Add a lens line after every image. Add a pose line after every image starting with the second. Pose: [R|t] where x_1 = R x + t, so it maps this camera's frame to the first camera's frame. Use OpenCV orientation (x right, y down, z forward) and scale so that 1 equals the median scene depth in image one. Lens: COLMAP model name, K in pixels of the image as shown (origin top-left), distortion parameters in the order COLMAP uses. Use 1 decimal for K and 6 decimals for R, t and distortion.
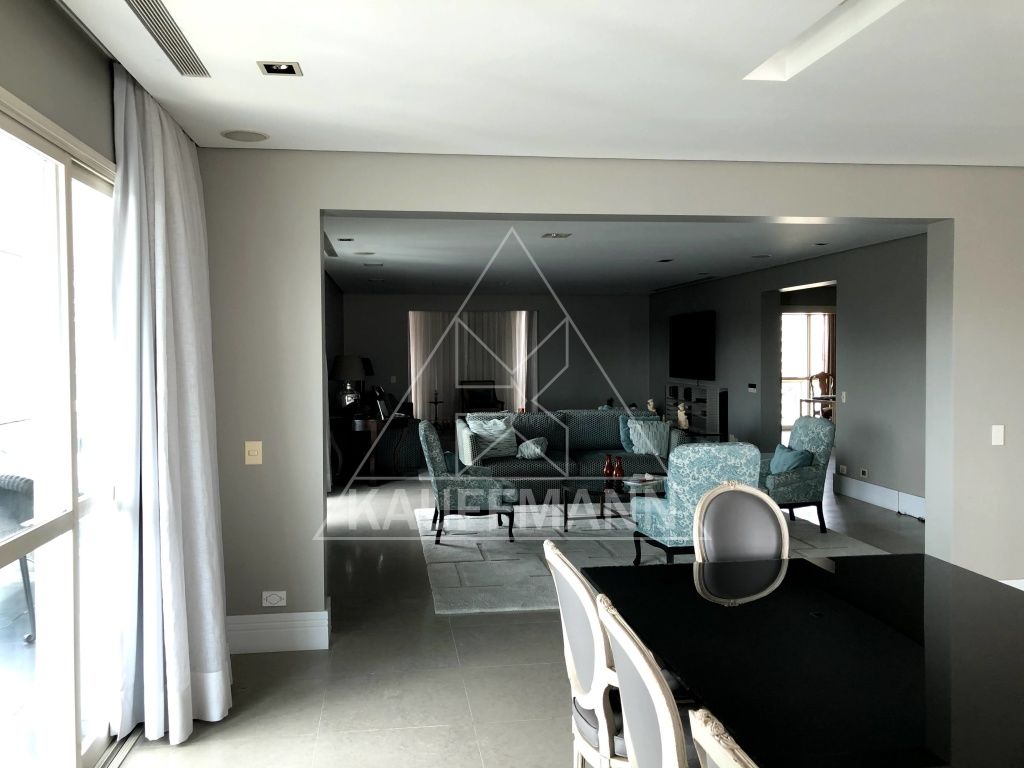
lens RADIAL K [[846.4, 0, 505.7], [0, 846.4, 384.0], [0, 0, 1]] dist [0.020749, -0.005875]
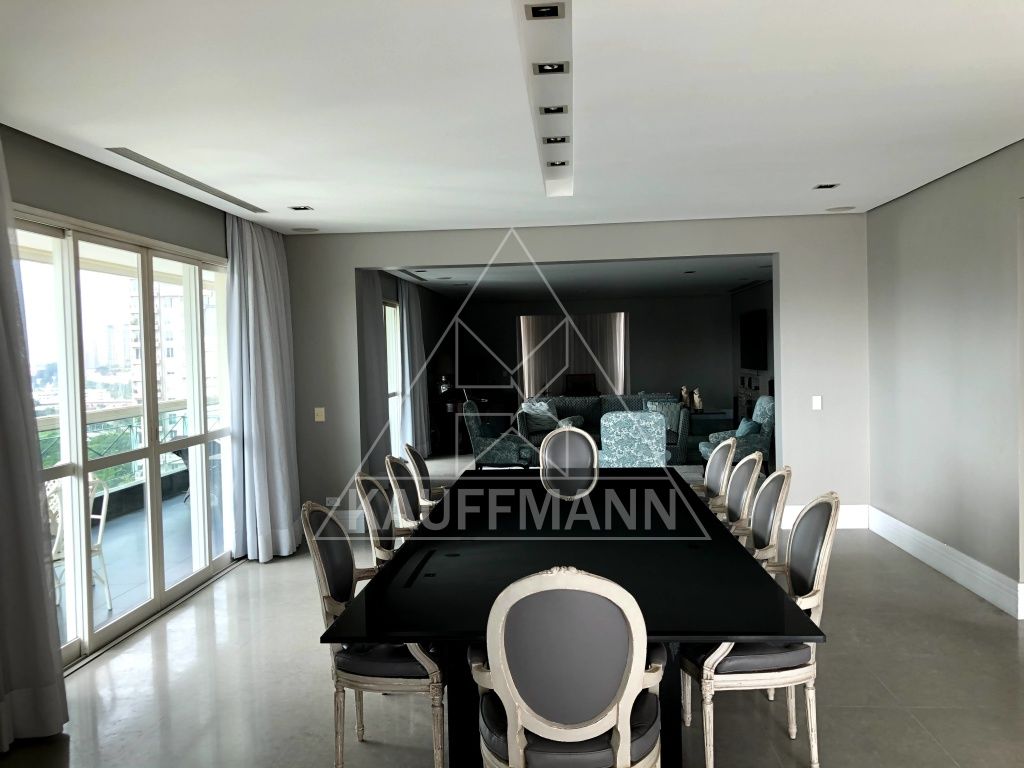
lens RADIAL K [[846.4, 0, 514.7], [0, 846.4, 383.8], [0, 0, 1]] dist [0.020749, -0.005875]
pose [[0.979499, -0.010799, -0.201160, 0.342070], [0.011481, 0.999932, 0.002226, 0.017989], [0.201122, -0.004490, 0.979556, -0.457785]]
